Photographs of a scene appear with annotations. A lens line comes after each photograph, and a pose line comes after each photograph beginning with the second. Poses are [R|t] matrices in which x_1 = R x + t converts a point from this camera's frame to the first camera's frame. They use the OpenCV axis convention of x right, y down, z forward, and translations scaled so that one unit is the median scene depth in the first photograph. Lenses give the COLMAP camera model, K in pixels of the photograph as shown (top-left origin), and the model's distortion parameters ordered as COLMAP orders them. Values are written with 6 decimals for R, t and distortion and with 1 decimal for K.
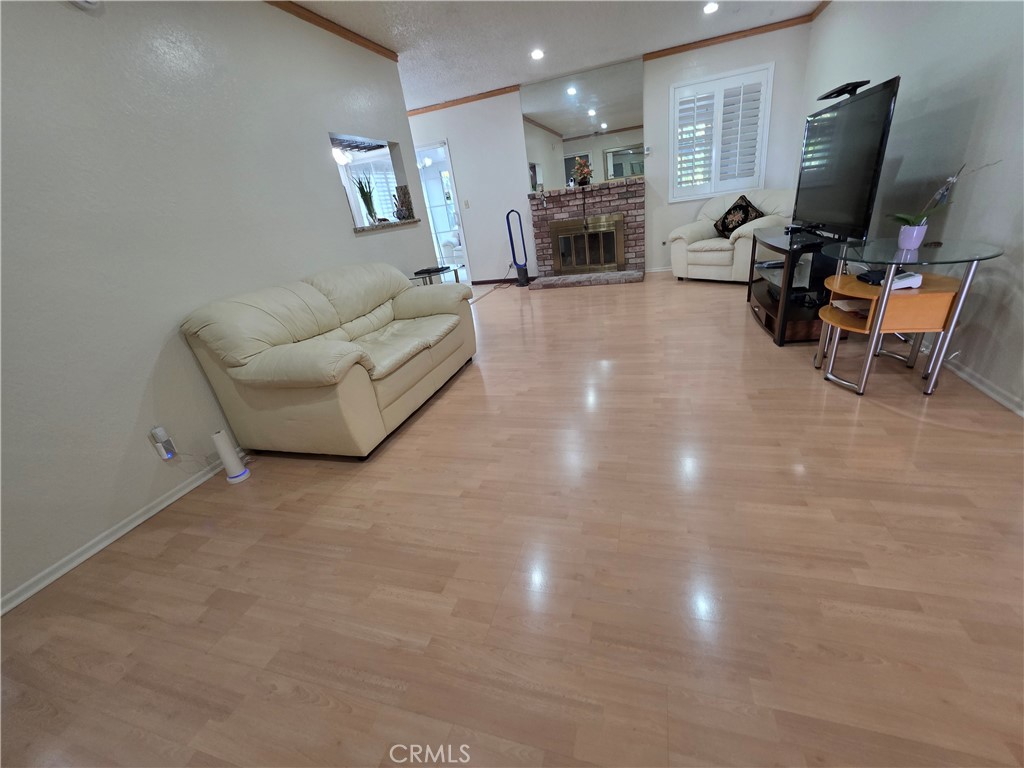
lens RADIAL K [[409.4, 0, 517.2], [0, 409.4, 383.4], [0, 0, 1]] dist [0.002568, 0.000079]
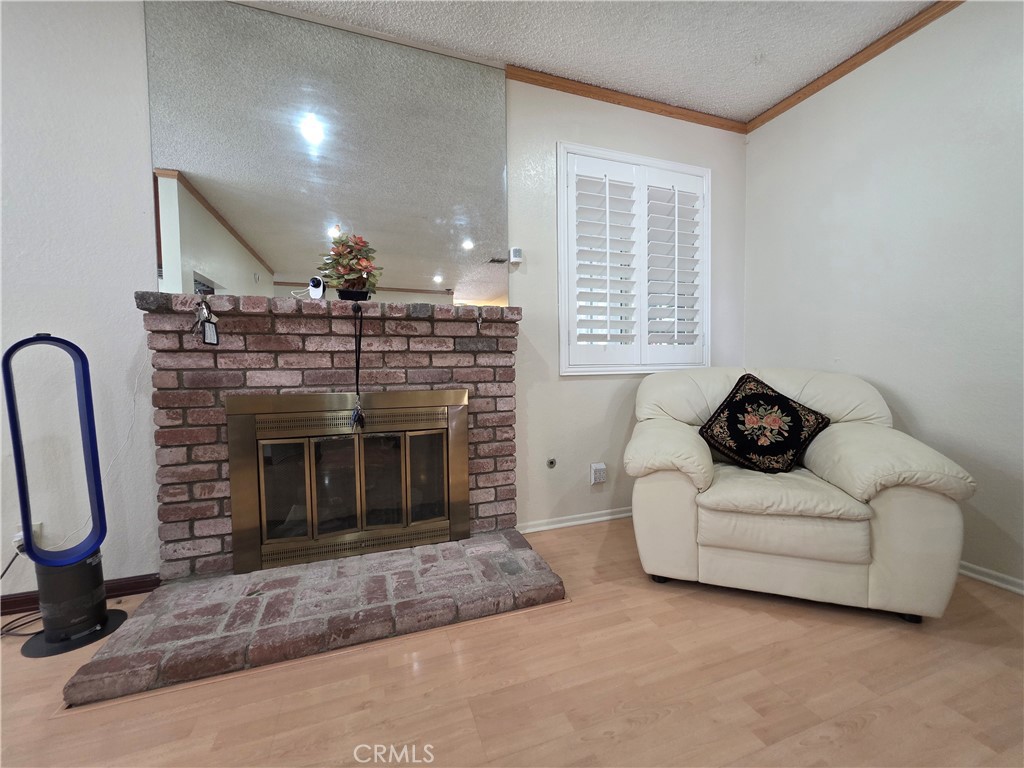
lens RADIAL K [[409.4, 0, 507.5], [0, 409.4, 380.6], [0, 0, 1]] dist [0.002568, 0.000079]
pose [[0.790103, 0.097042, 0.605244, 0.062676], [0.156717, 0.922593, -0.352508, -0.282348], [-0.592602, 0.373369, 0.713735, 0.702983]]
